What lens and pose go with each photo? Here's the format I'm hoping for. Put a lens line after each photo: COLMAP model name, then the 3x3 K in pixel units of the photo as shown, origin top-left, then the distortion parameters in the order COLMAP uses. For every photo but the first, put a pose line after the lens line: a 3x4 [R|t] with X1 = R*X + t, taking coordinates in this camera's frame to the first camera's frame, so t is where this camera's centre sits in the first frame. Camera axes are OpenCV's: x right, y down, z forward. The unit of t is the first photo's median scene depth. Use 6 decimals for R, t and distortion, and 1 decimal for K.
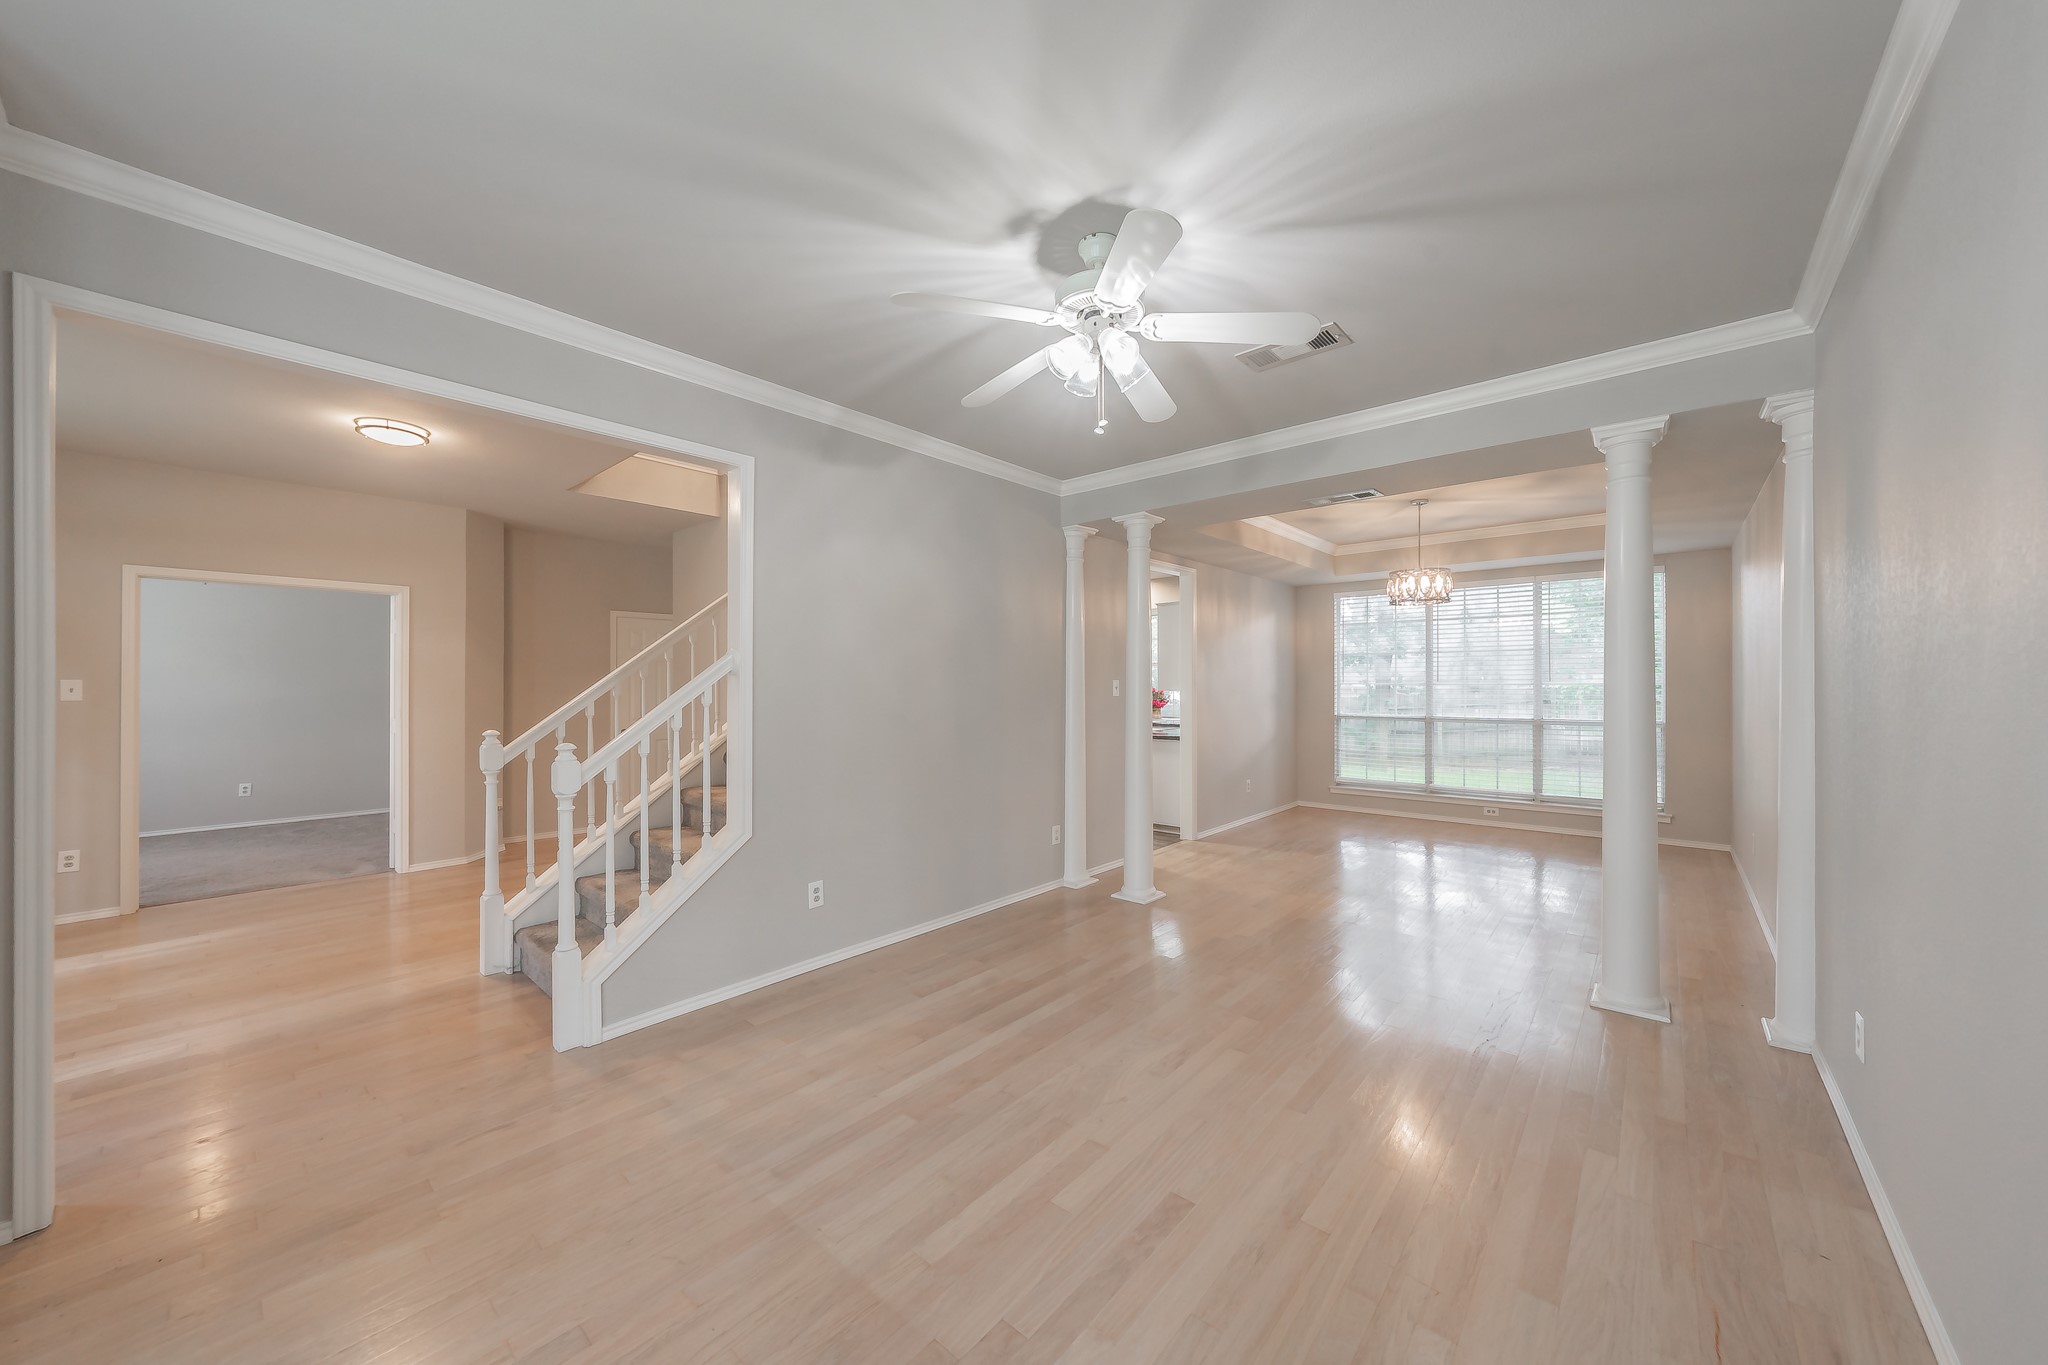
lens RADIAL K [[775.4, 0, 1017.6], [0, 775.4, 689.4], [0, 0, 1]] dist [-0.000413, -0.000188]
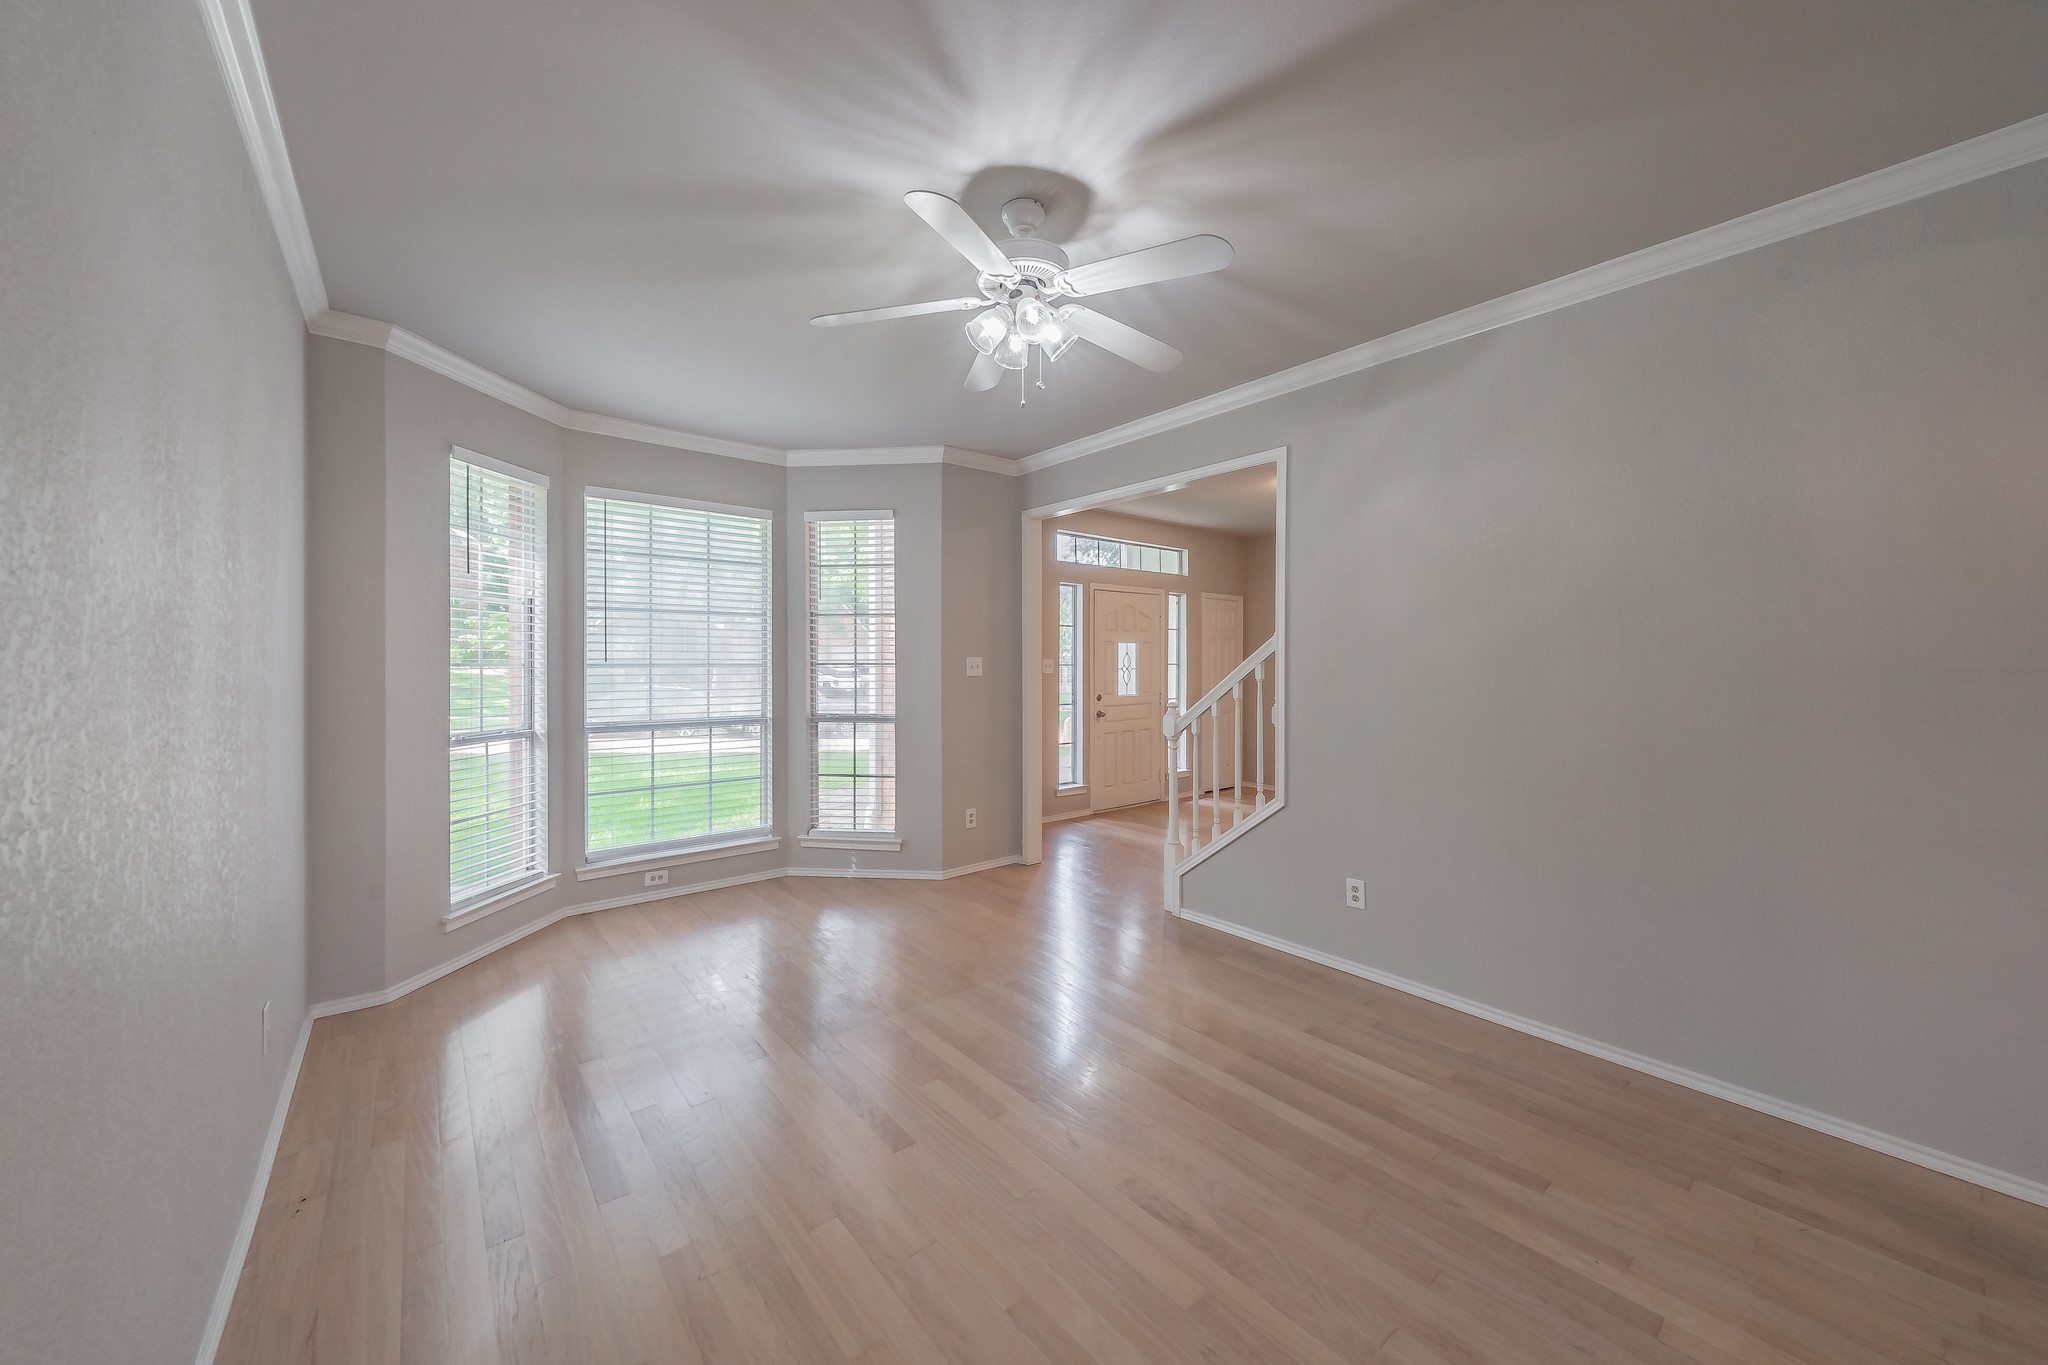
lens RADIAL K [[775.4, 0, 1016.1], [0, 775.4, 668.8], [0, 0, 1]] dist [-0.000413, -0.000188]
pose [[-0.214918, 0.011530, -0.976564, 0.783959], [-0.007202, 0.999884, 0.013391, -0.008860], [0.976606, 0.009911, -0.214810, 0.888047]]
